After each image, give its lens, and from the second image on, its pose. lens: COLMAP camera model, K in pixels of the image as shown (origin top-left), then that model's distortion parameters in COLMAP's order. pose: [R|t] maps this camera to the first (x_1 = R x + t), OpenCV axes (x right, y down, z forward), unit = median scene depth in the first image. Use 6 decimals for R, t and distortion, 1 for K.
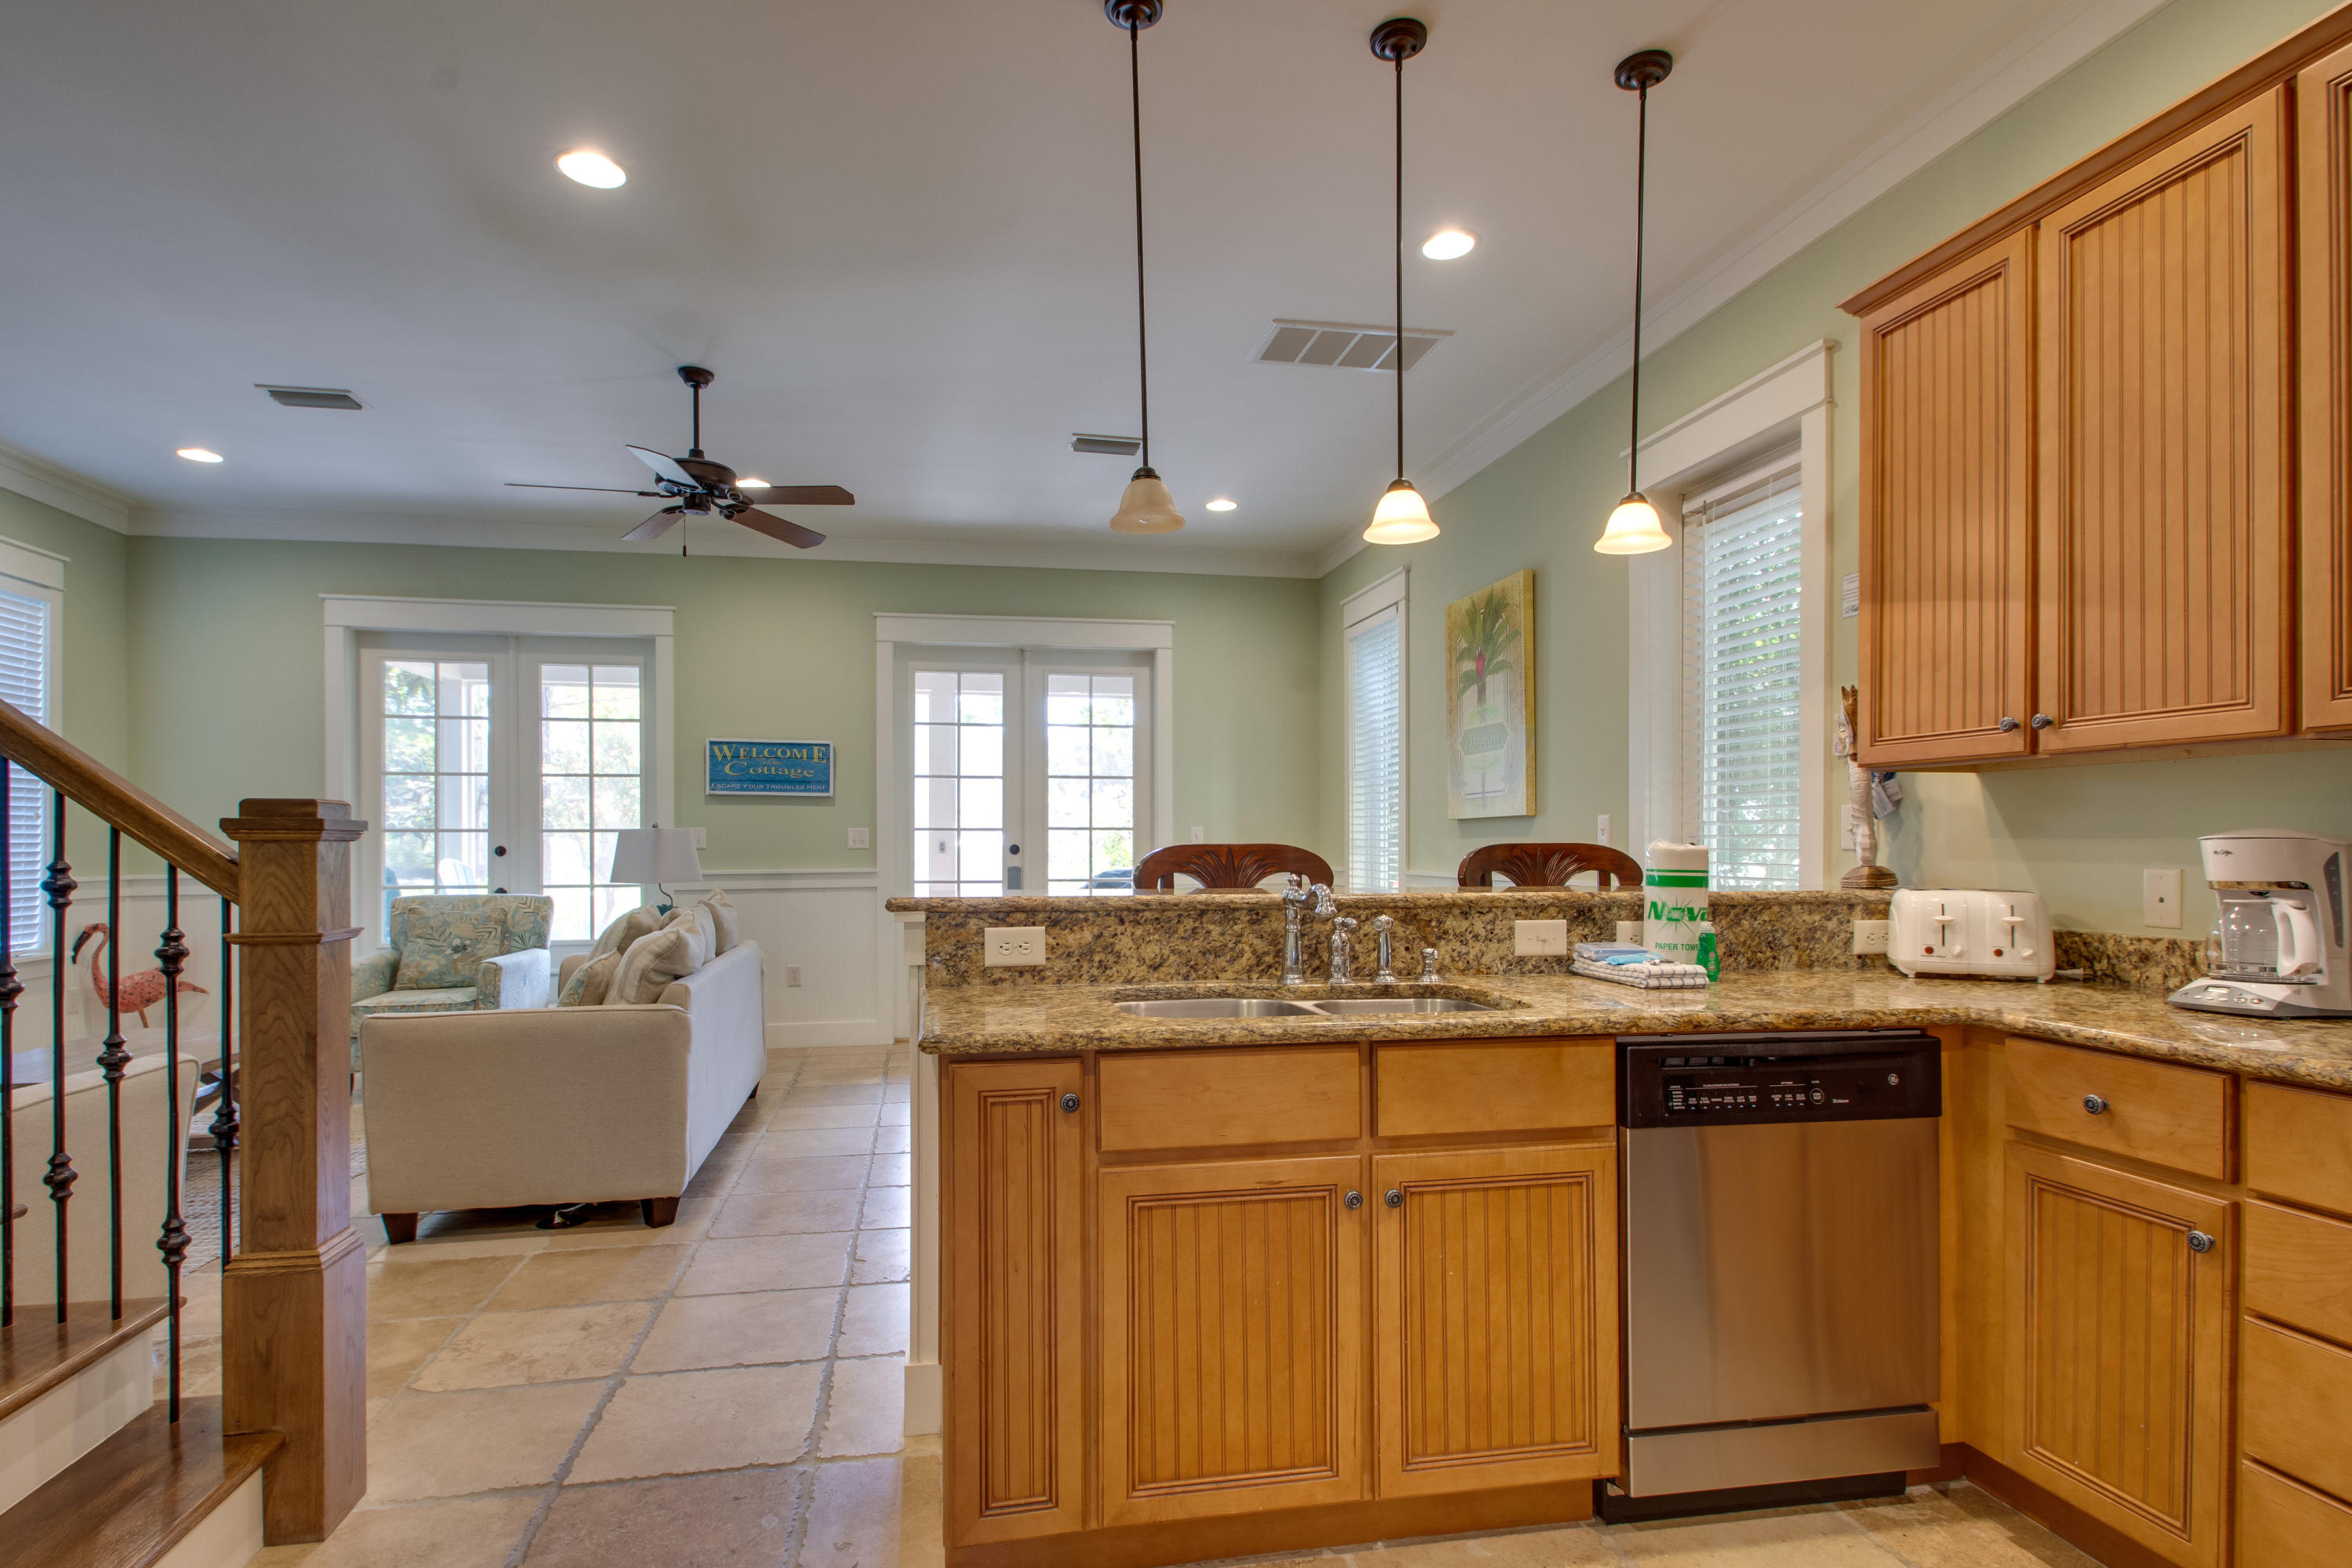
lens RADIAL K [[1168.9, 0, 1160.0], [0, 1168.9, 848.0], [0, 0, 1]] dist [0.011321, -0.008626]
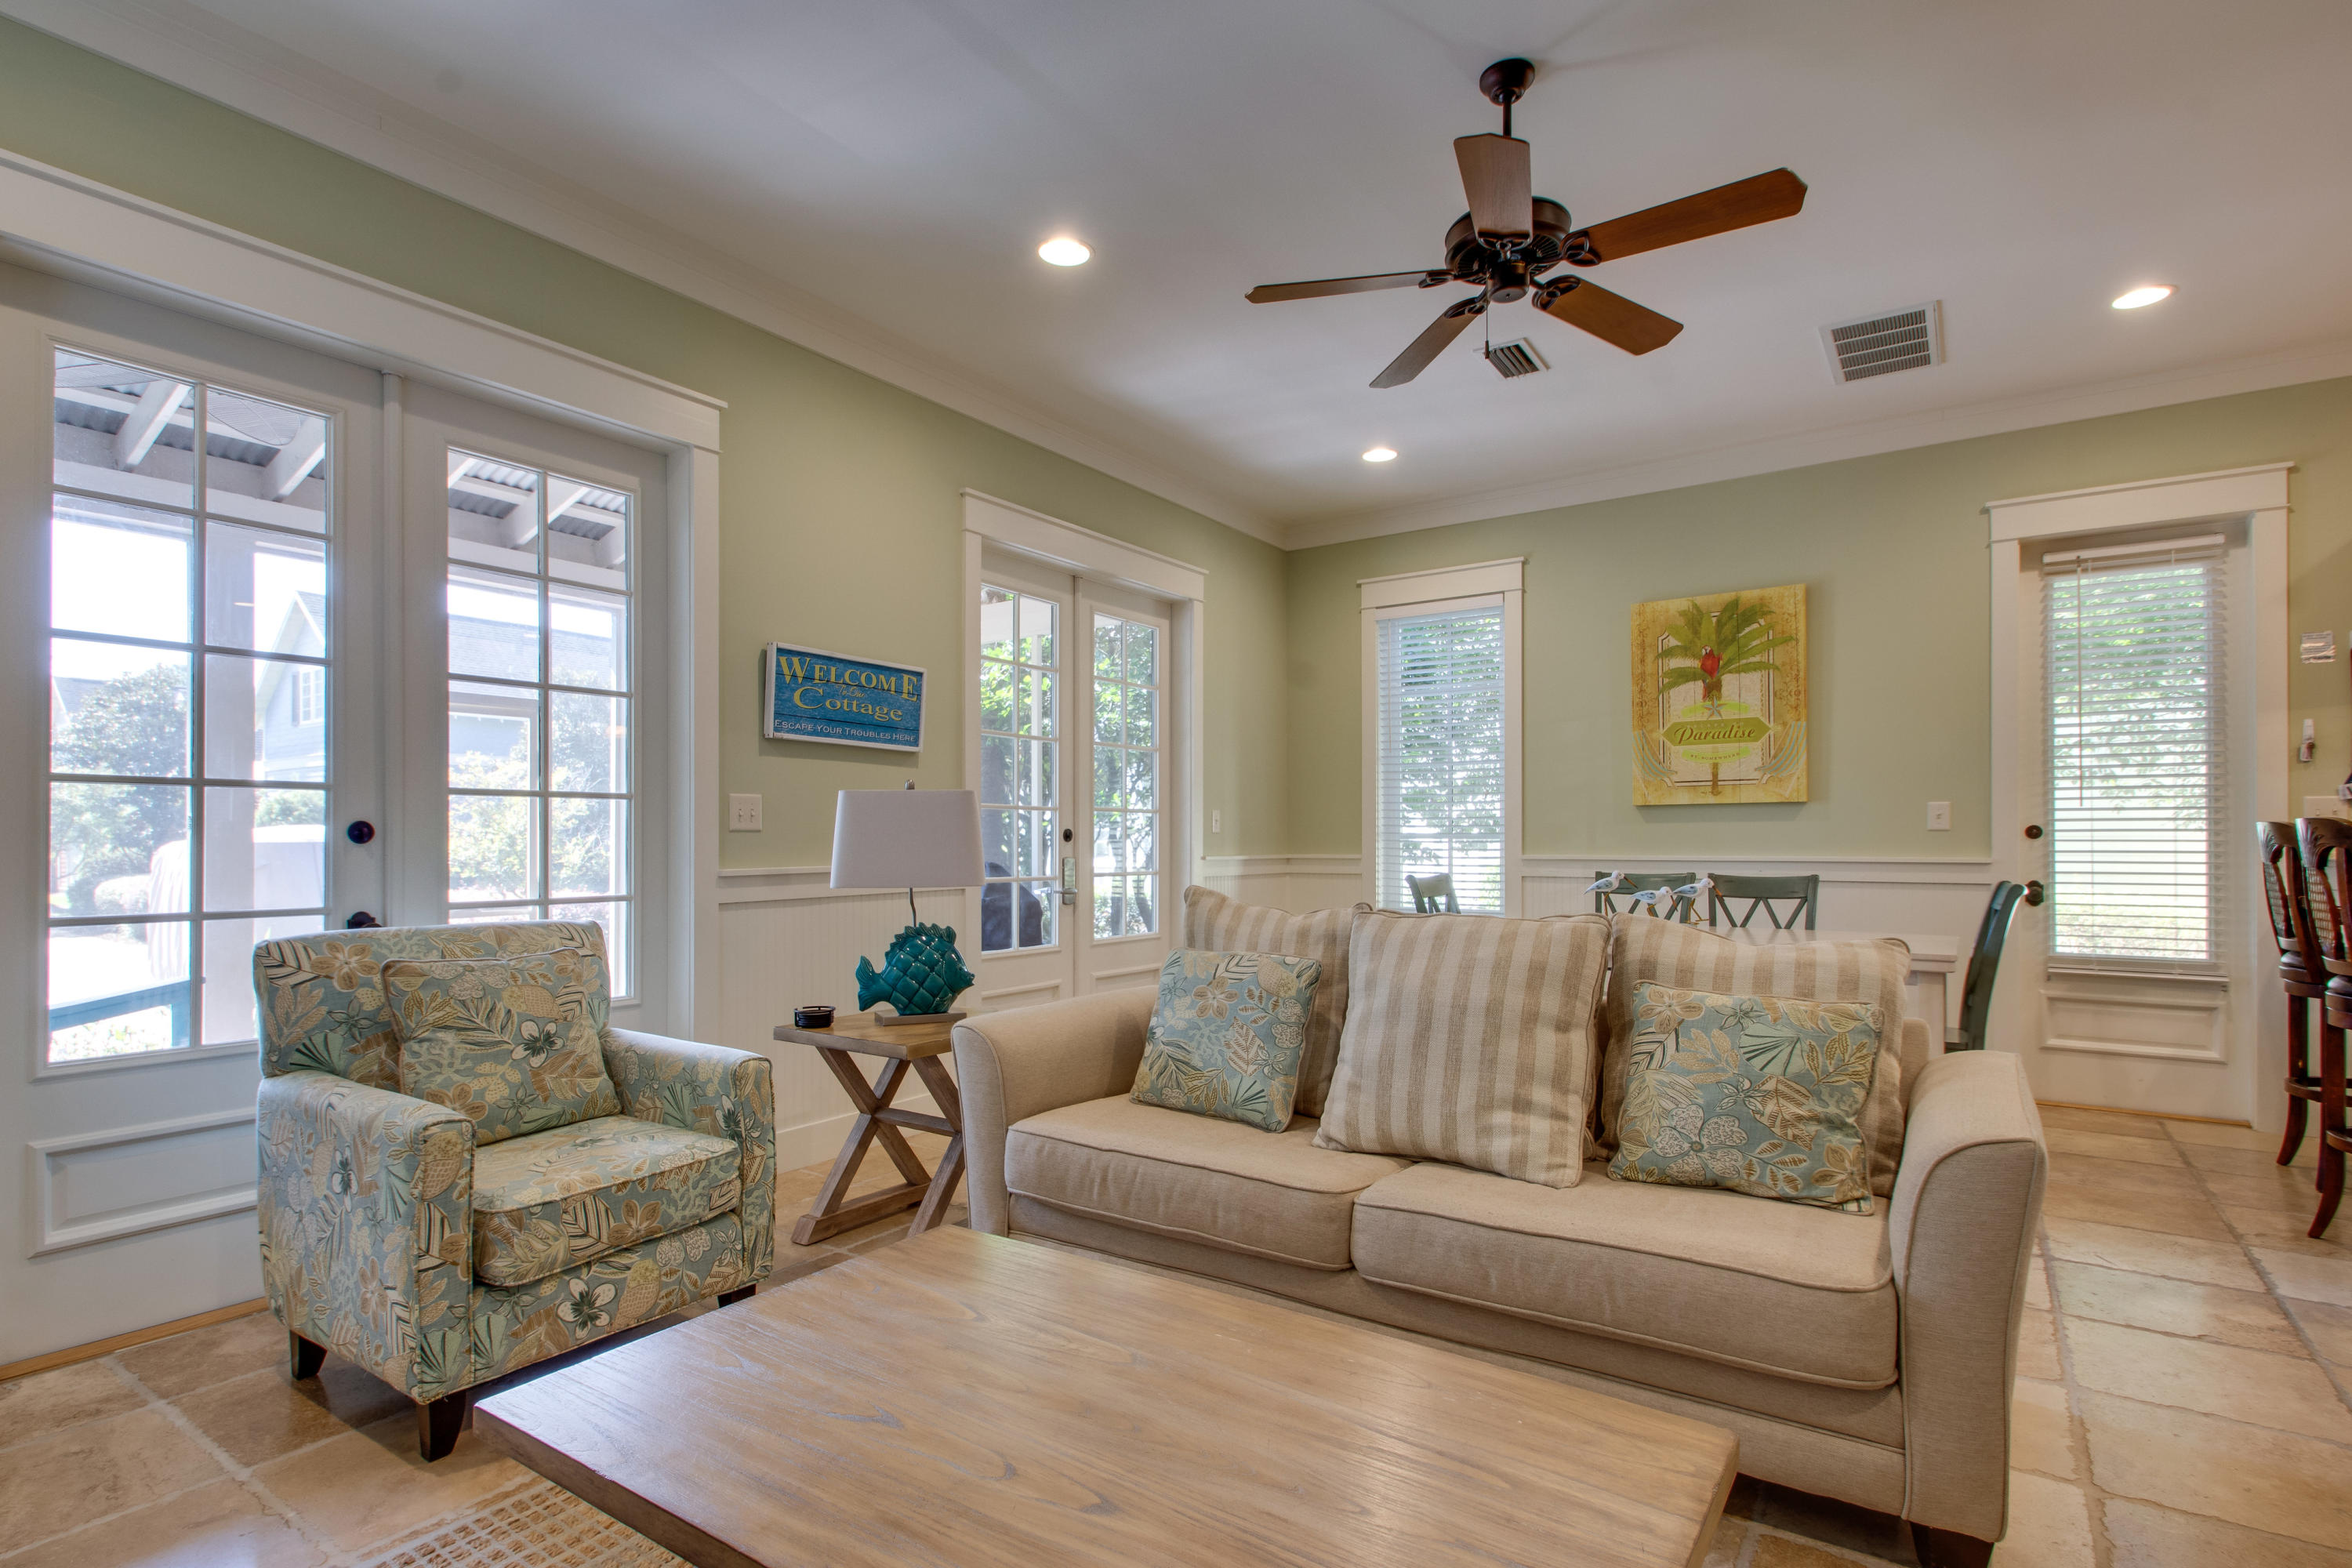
lens RADIAL K [[1168.9, 0, 1127.3], [0, 1168.9, 823.1], [0, 0, 1]] dist [0.011321, -0.008626]
pose [[0.722352, 0.012877, 0.691406, -1.898095], [0.002867, 0.999762, -0.021615, 0.028360], [-0.691520, 0.017596, 0.722143, 1.306903]]
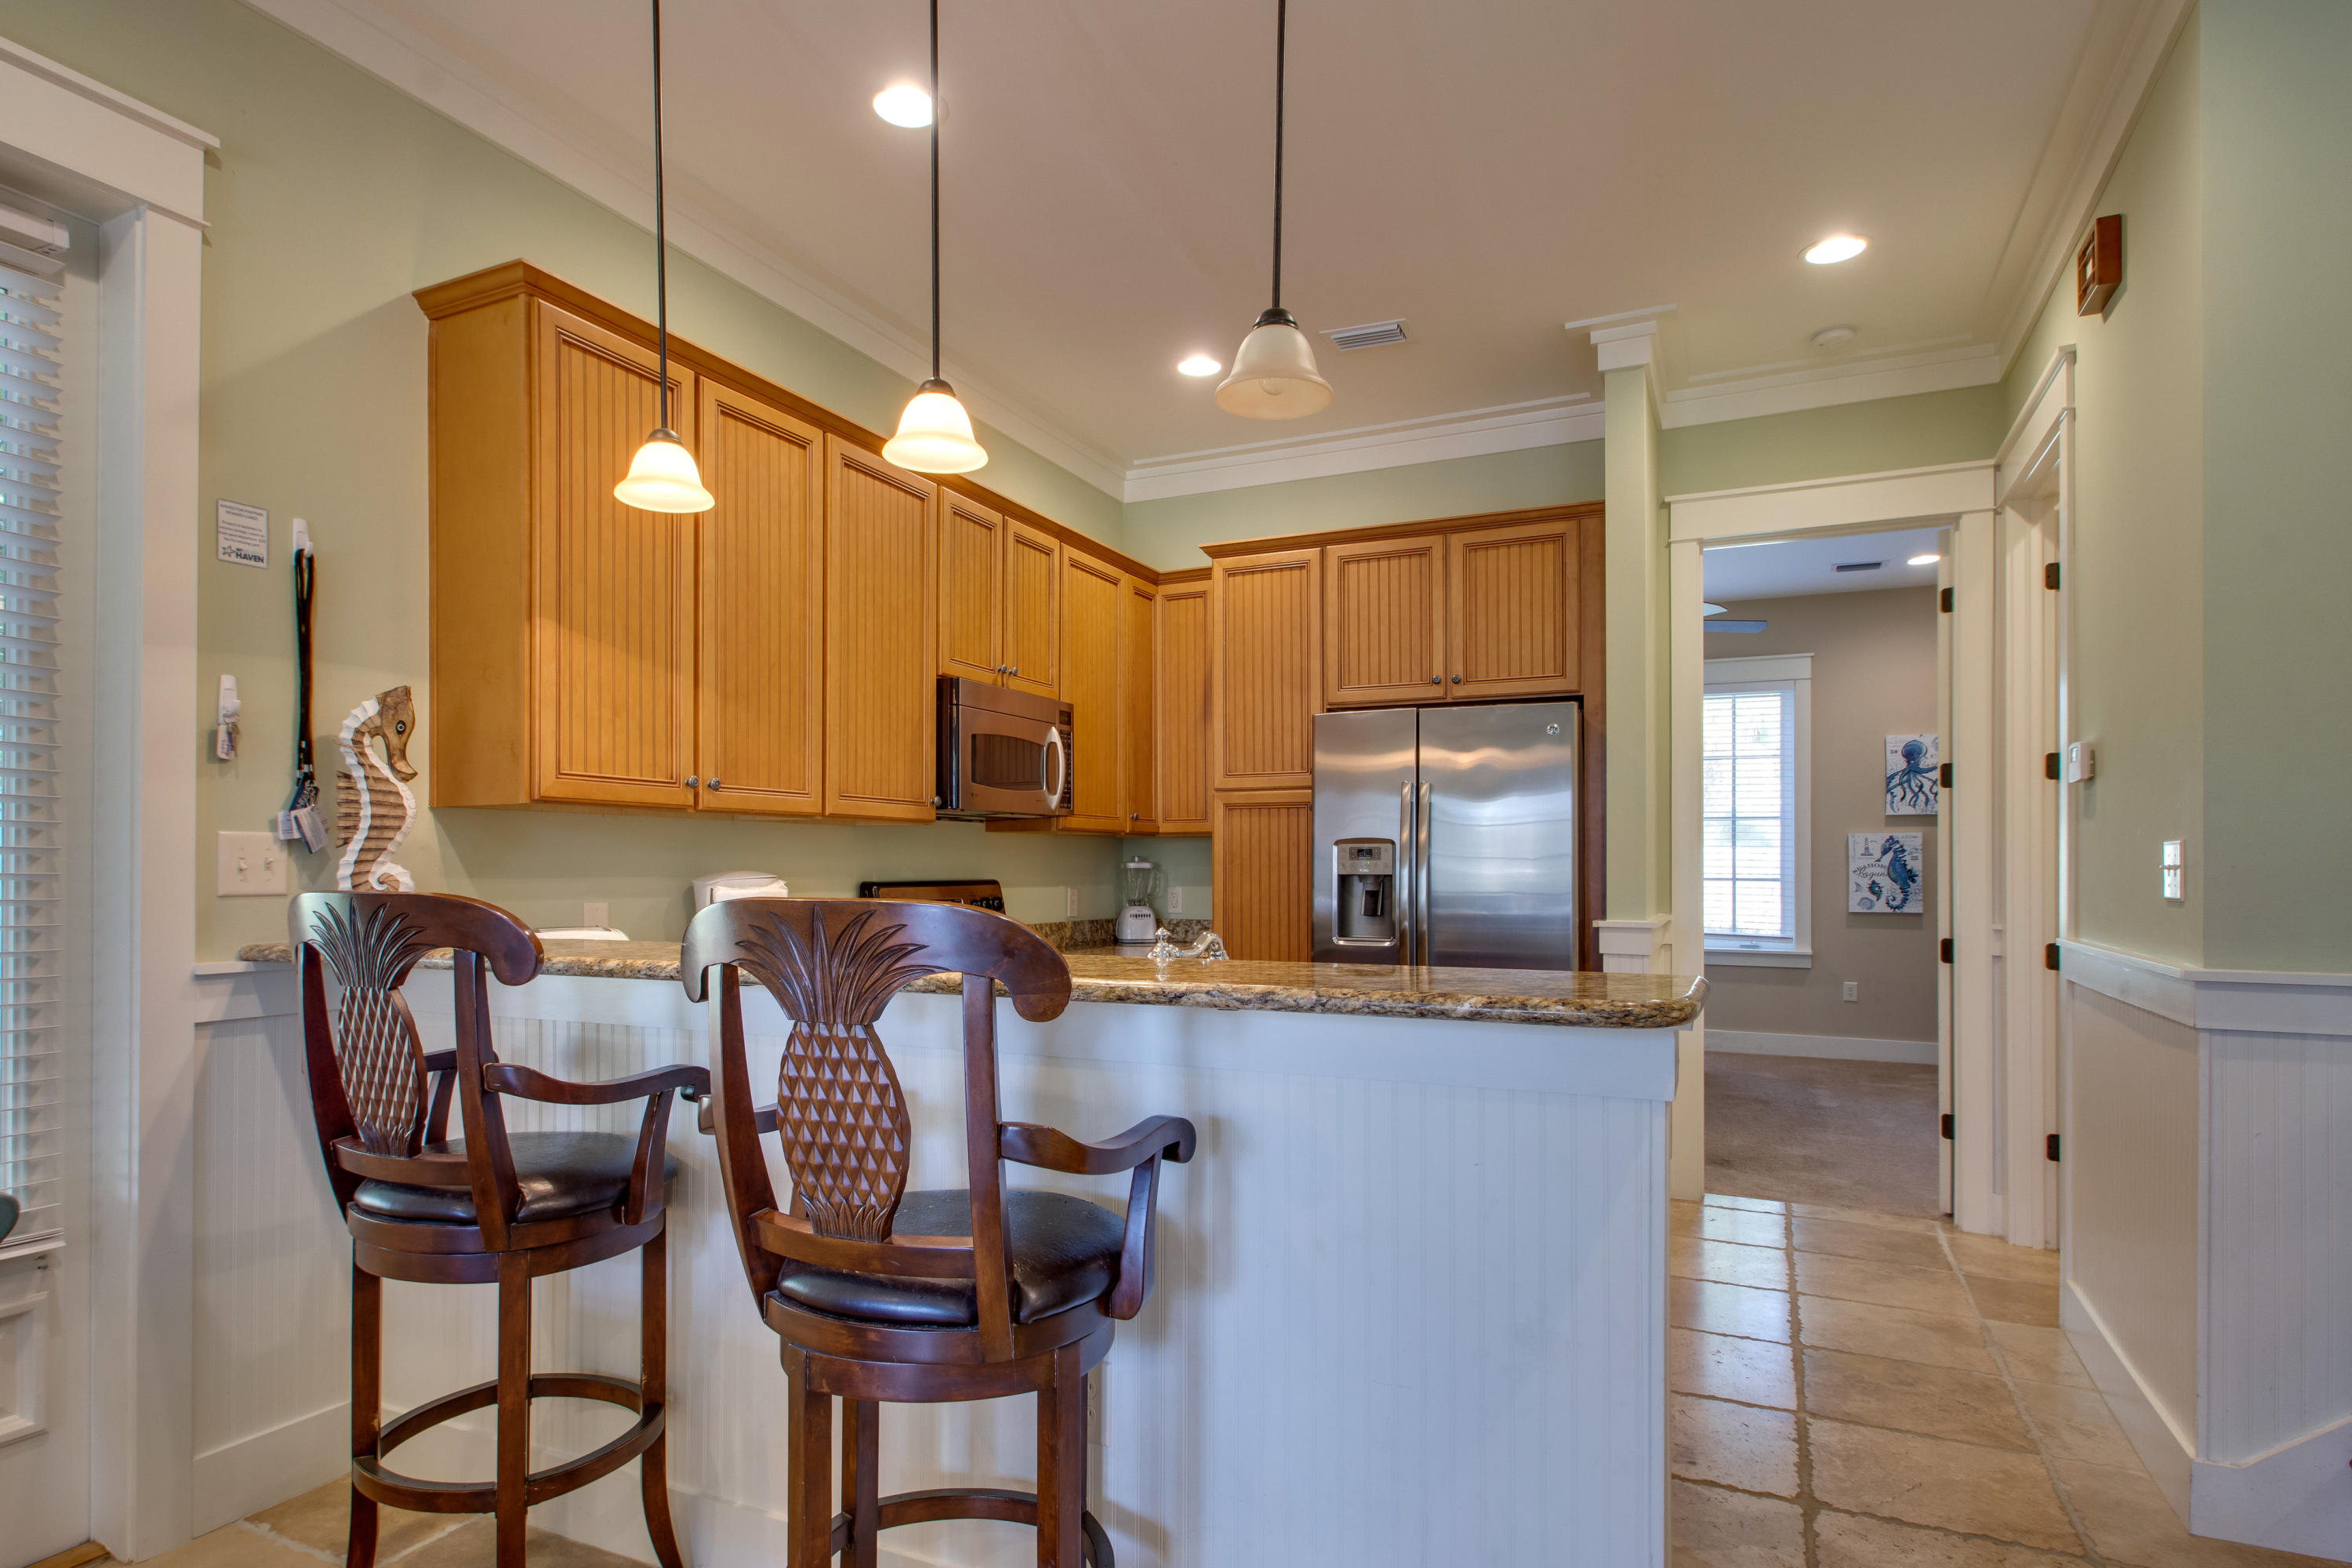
lens RADIAL K [[1252.3, 0, 1155.2], [0, 1252.3, 857.9], [0, 0, 1]] dist [-0.003275, -0.002001]
pose [[-0.791856, 0.001356, 0.610706, -0.397199], [0.001580, 0.999999, -0.000172, -0.028746], [-0.610706, 0.000829, -0.791857, 1.689521]]
